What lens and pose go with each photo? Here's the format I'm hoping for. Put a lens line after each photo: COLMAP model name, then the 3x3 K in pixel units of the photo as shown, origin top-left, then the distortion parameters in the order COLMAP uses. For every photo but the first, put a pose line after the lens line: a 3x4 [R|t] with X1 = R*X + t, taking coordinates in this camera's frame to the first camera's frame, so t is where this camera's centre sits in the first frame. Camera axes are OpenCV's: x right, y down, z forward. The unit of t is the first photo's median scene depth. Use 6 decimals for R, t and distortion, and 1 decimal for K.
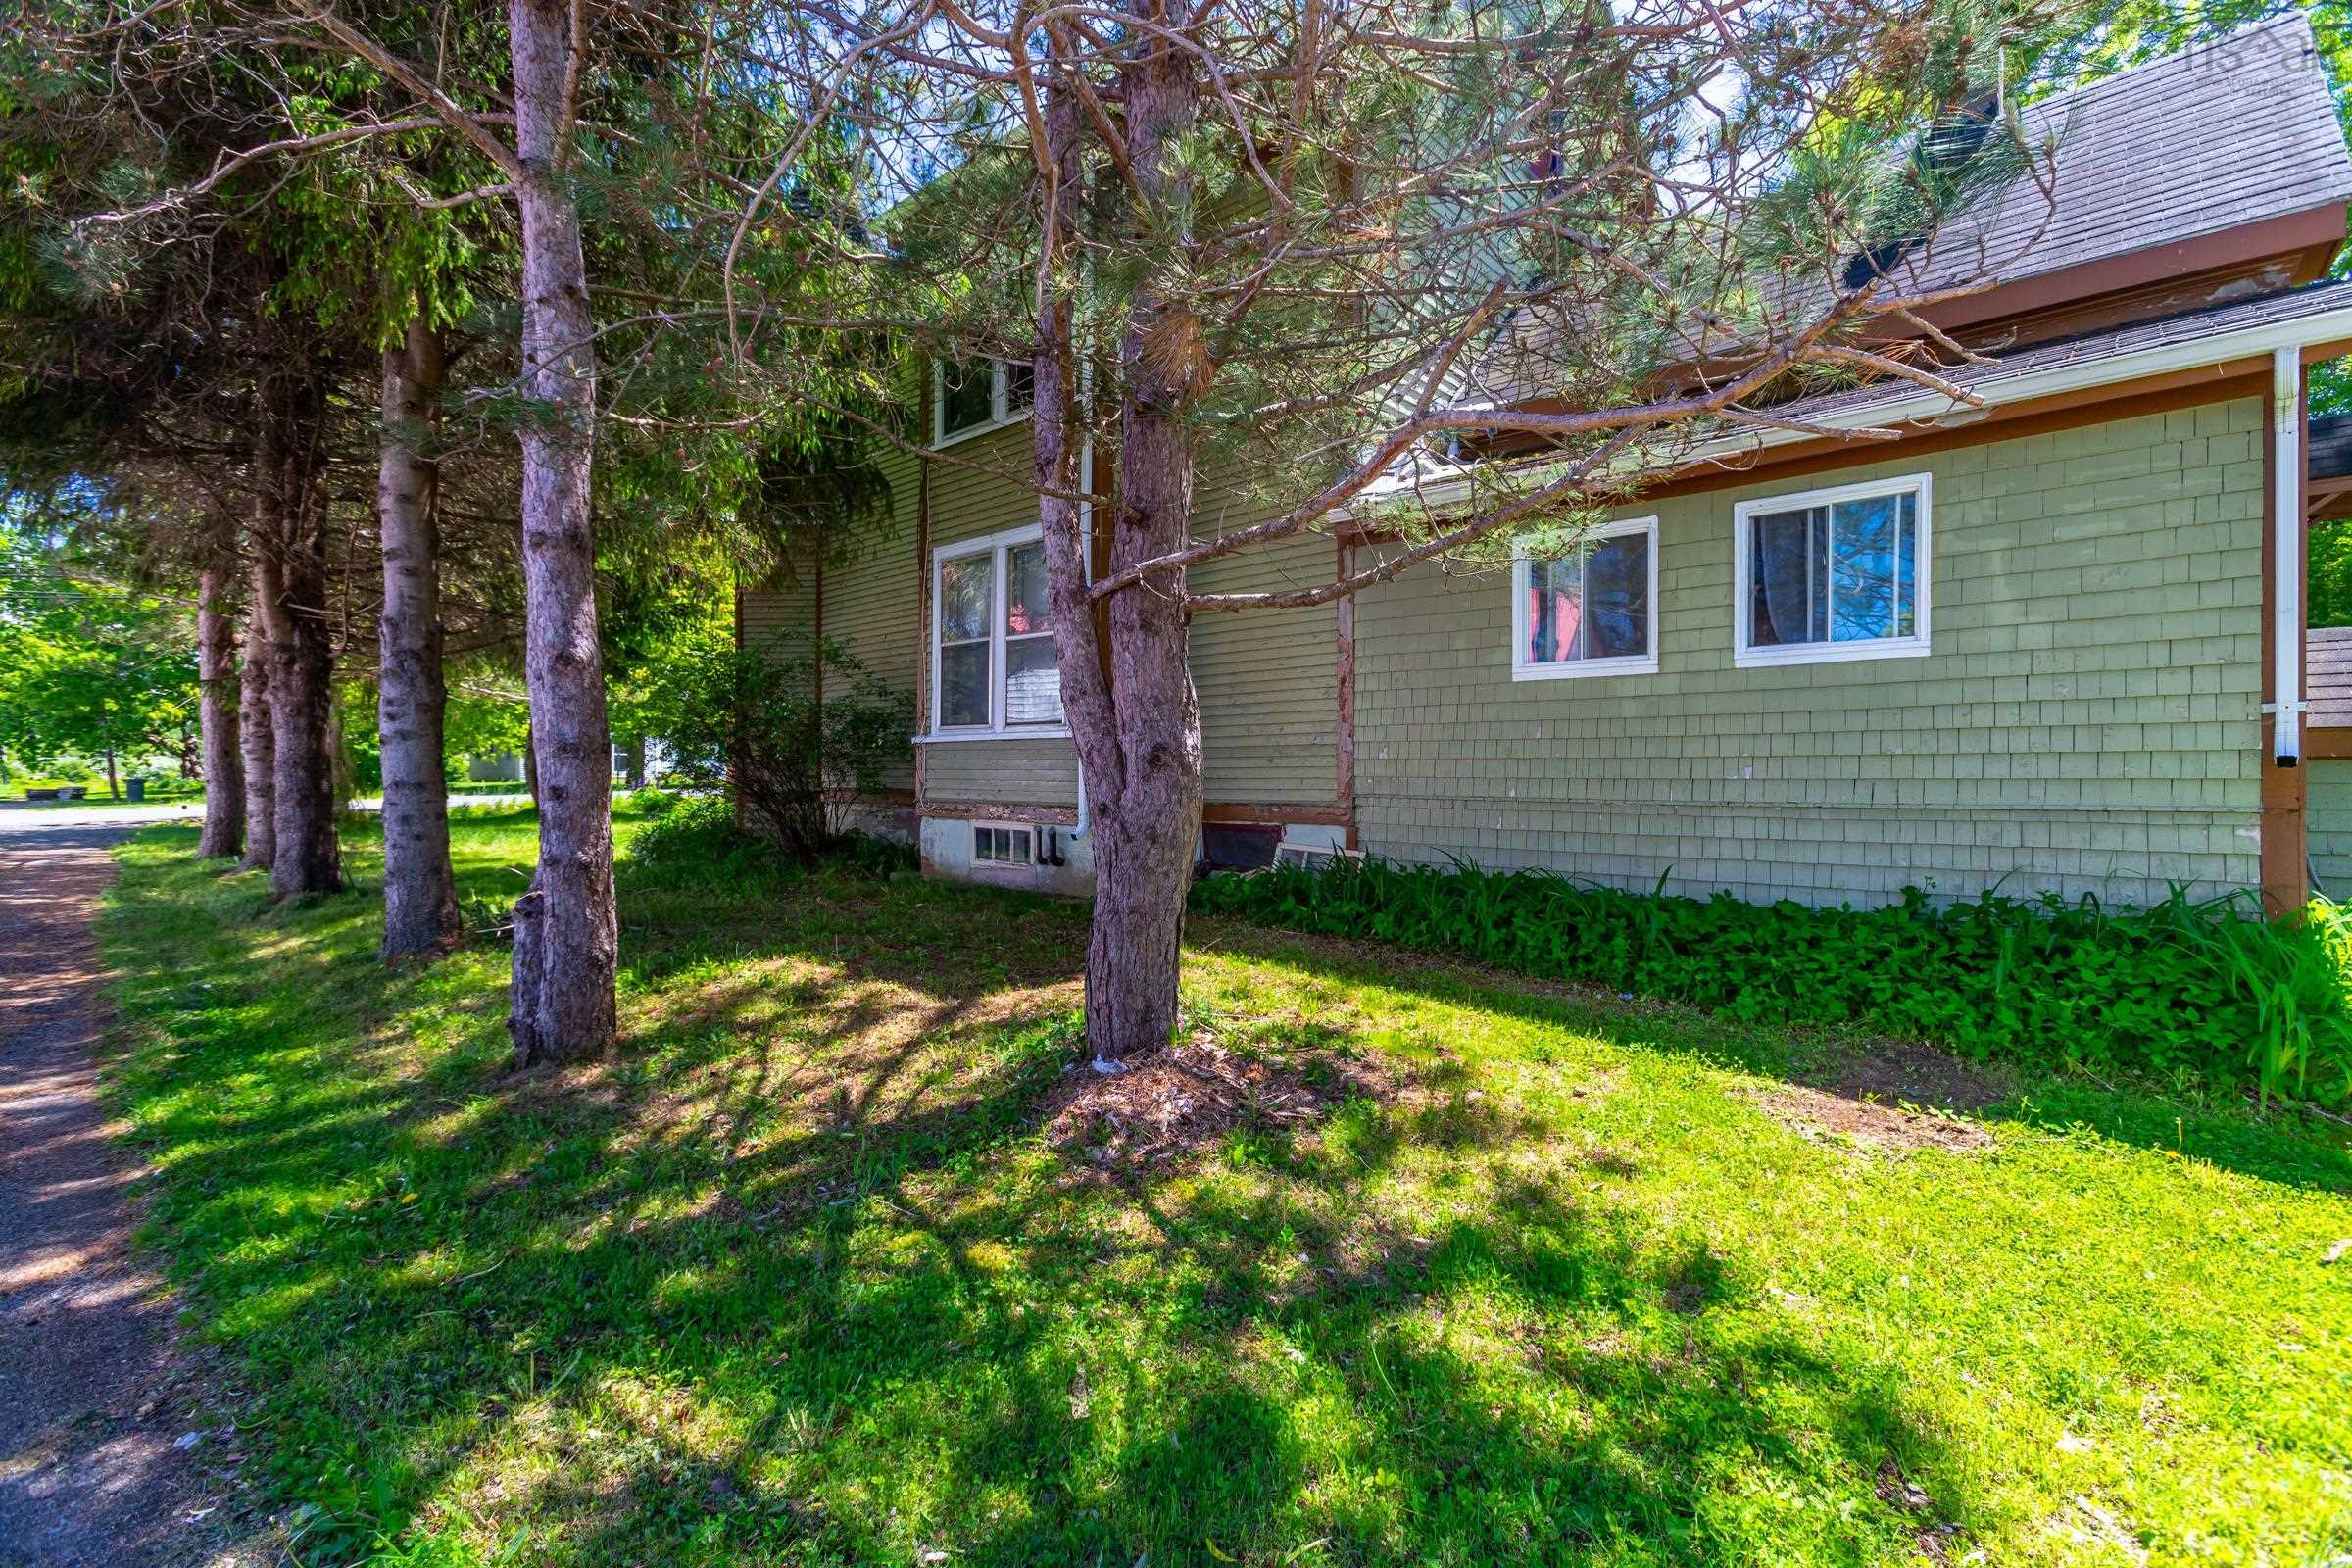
lens RADIAL K [[1103.8, 0, 1176.0], [0, 1103.8, 784.0], [0, 0, 1]] dist [0.058065, 0.000129]
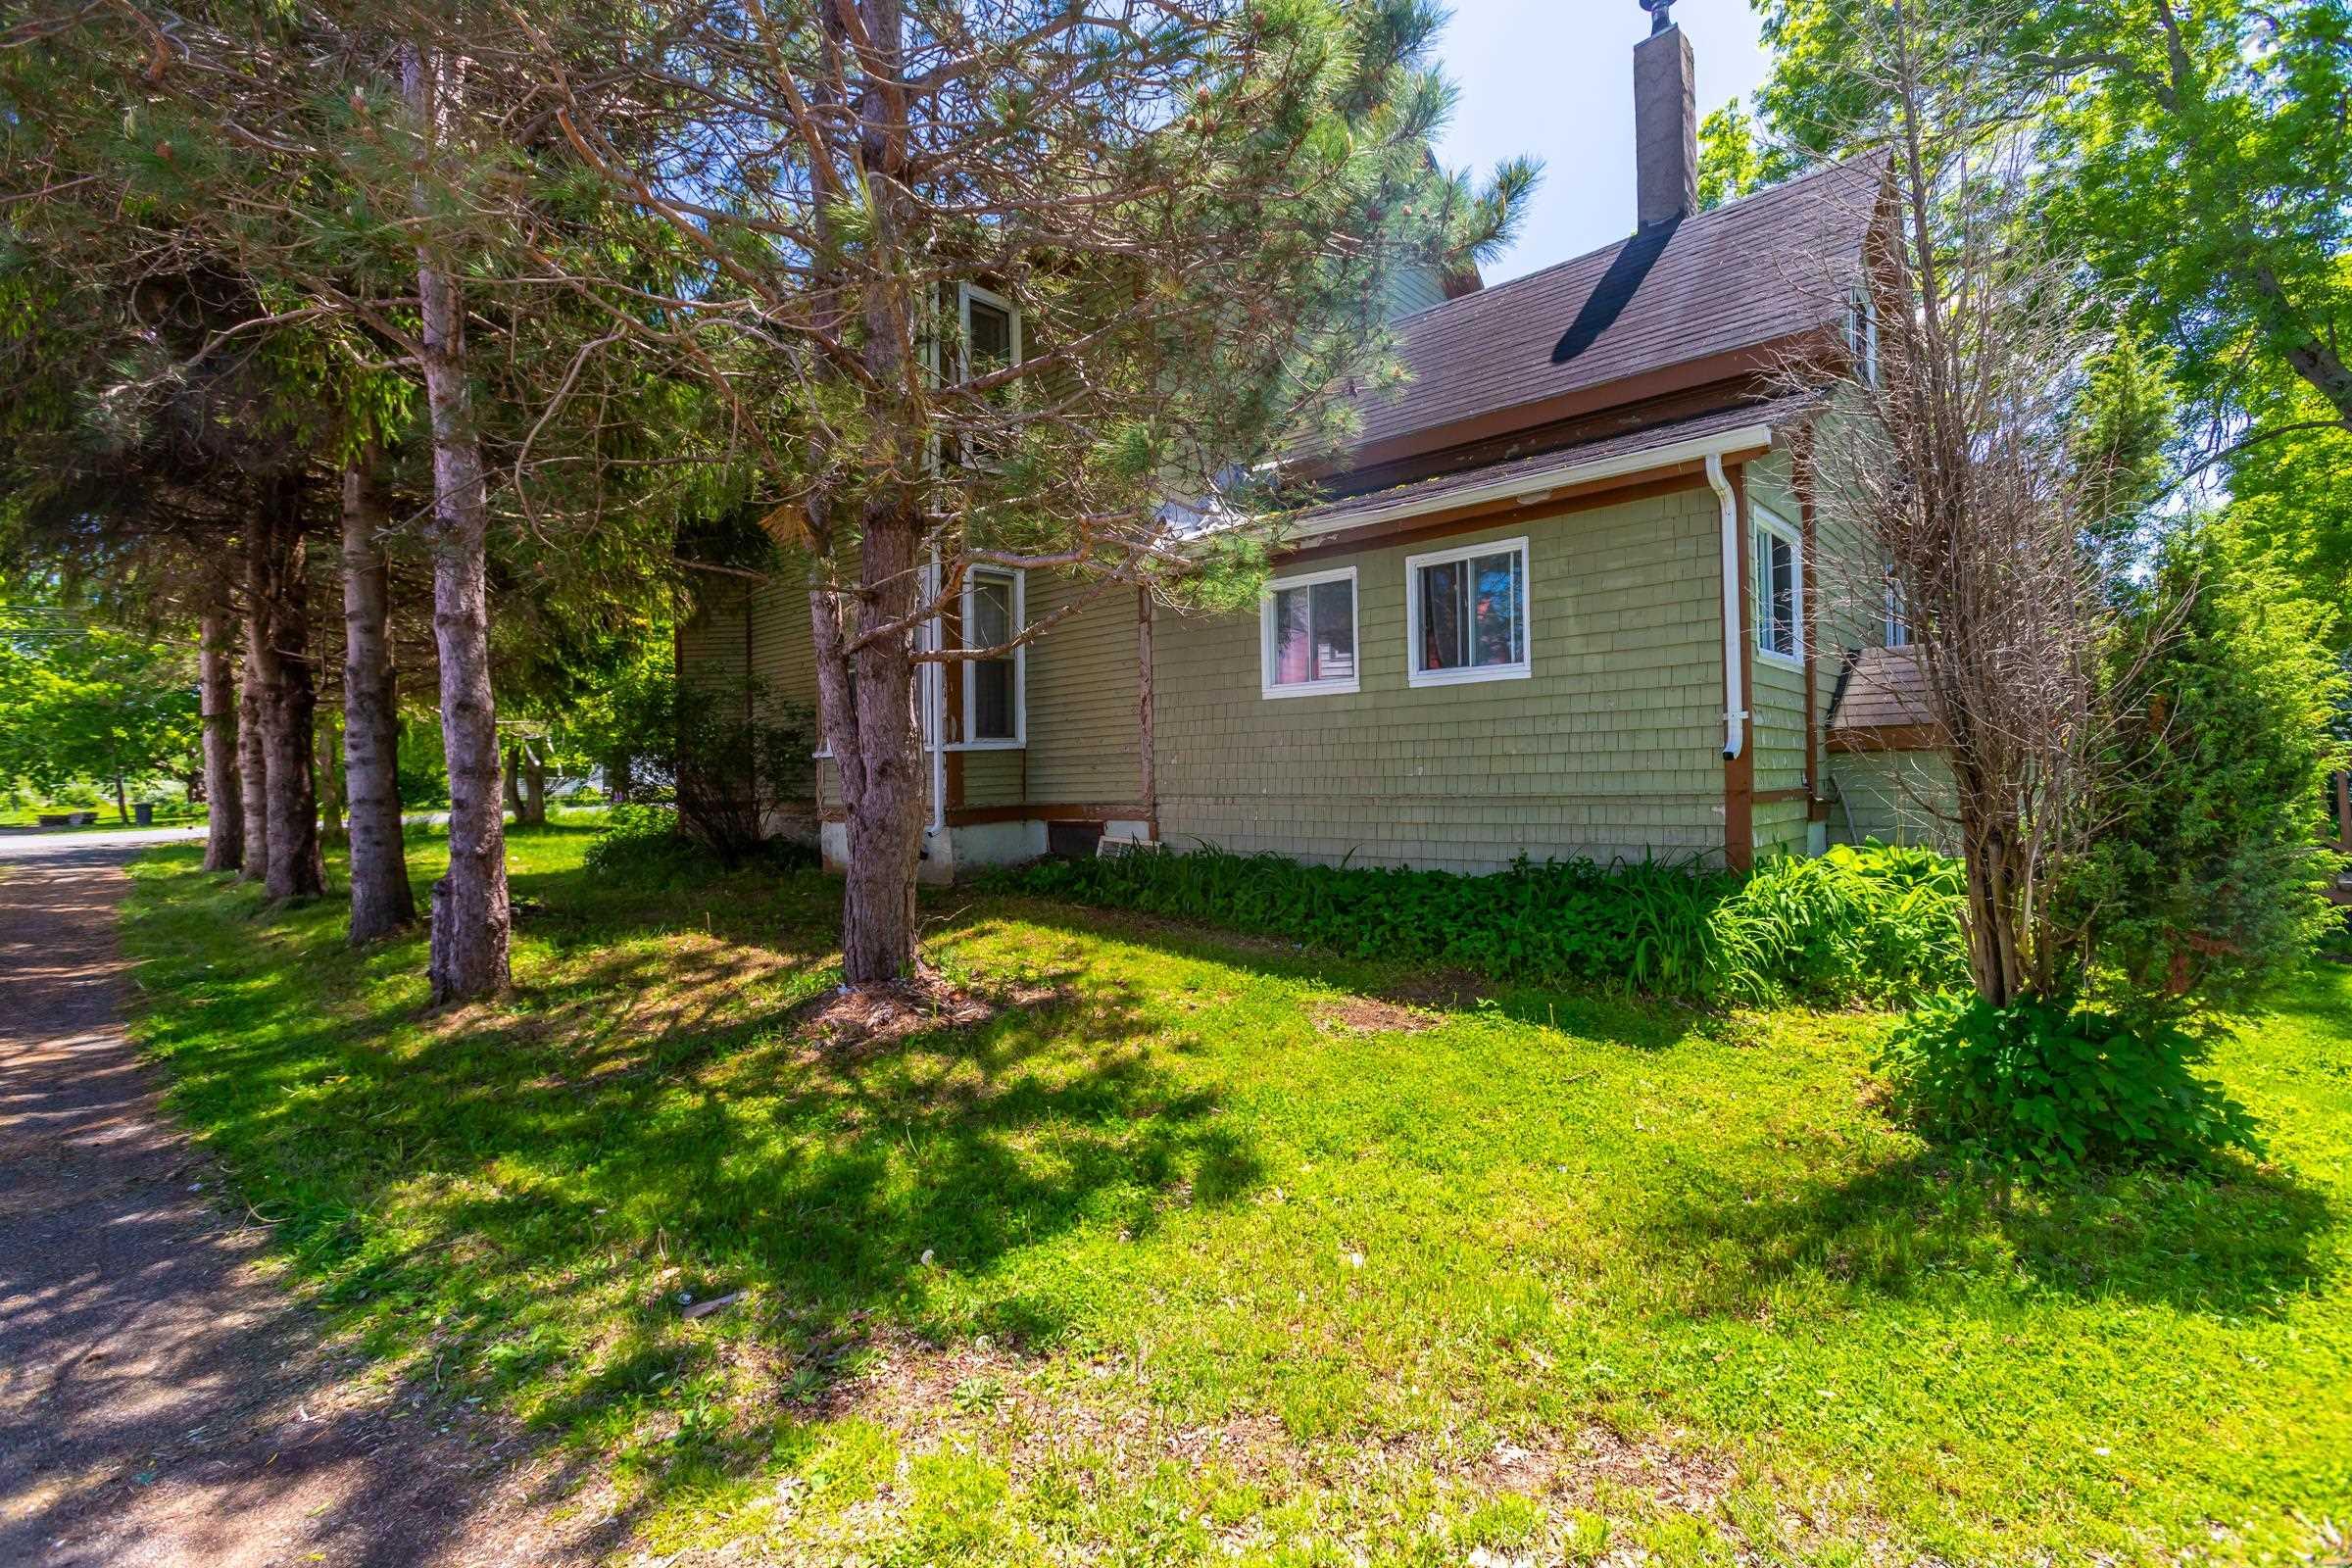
lens RADIAL K [[1171.1, 0, 1176.0], [0, 1171.1, 784.0], [0, 0, 1]] dist [0.096546, 0.000283]
pose [[0.998989, -0.019840, -0.040341, 0.213067], [0.019671, 0.999796, -0.004574, 0.004096], [0.040423, 0.003775, 0.999176, -0.245958]]
